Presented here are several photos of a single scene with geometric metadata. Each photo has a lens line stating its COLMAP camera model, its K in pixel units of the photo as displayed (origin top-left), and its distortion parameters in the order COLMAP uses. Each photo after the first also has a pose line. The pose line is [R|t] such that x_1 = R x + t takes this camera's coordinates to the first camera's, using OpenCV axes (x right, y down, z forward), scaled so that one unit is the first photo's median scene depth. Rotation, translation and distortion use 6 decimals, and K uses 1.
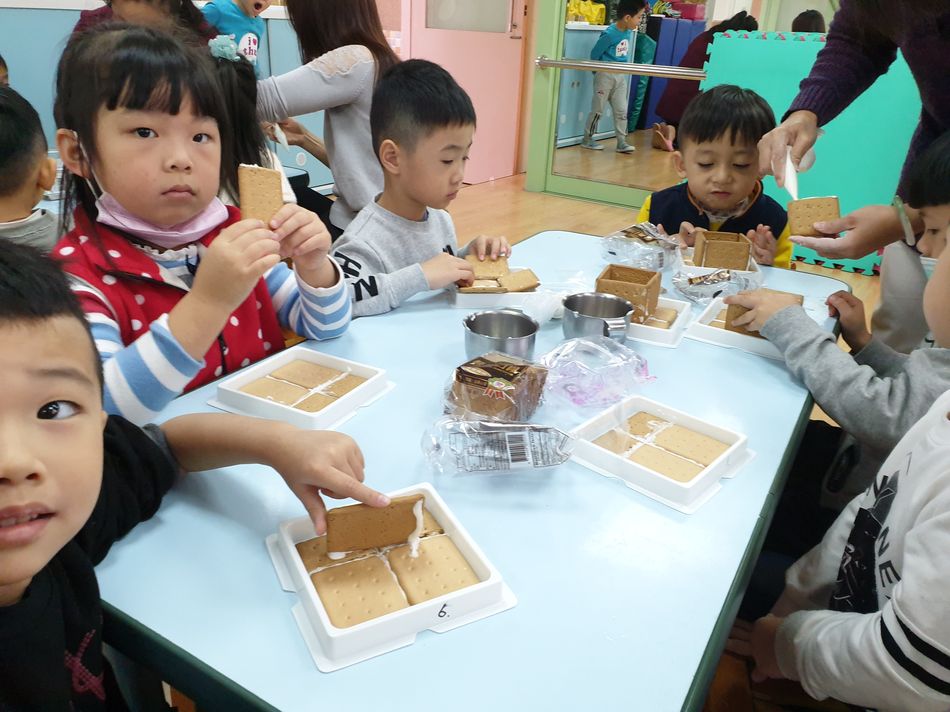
lens RADIAL K [[719.7, 0, 441.1], [0, 719.7, 348.0], [0, 0, 1]] dist [0.056668, 0.000211]
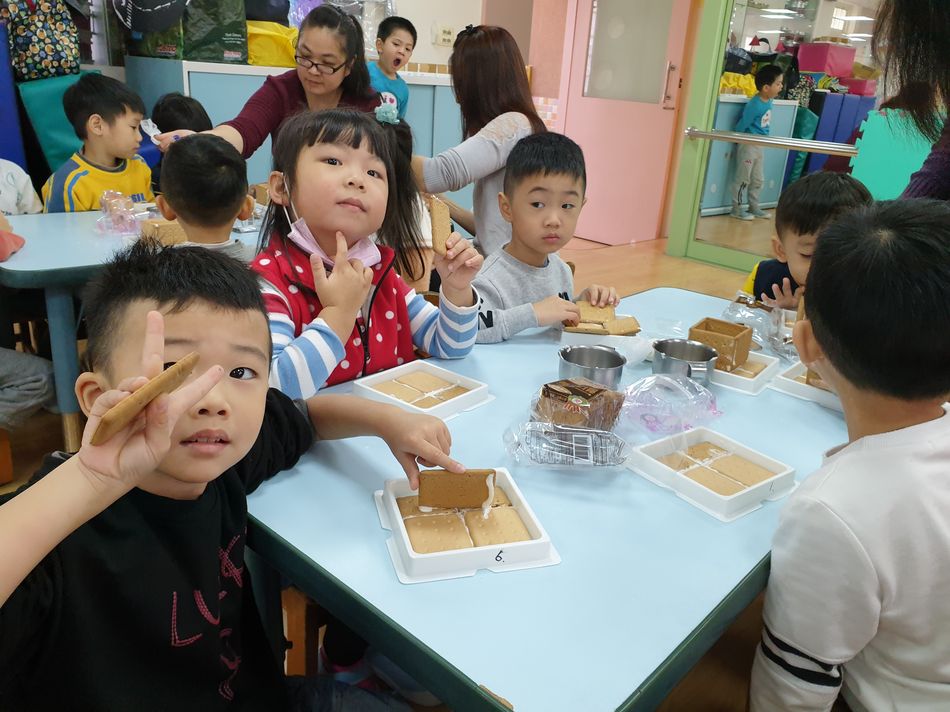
lens RADIAL K [[708.1, 0, 475.0], [0, 708.1, 356.0], [0, 0, 1]] dist [0.002057, 0.098865]
pose [[0.986330, 0.086335, -0.140354, 0.056326], [-0.094736, 0.994020, -0.054310, 0.044306], [0.134826, 0.066864, 0.988611, -0.145051]]
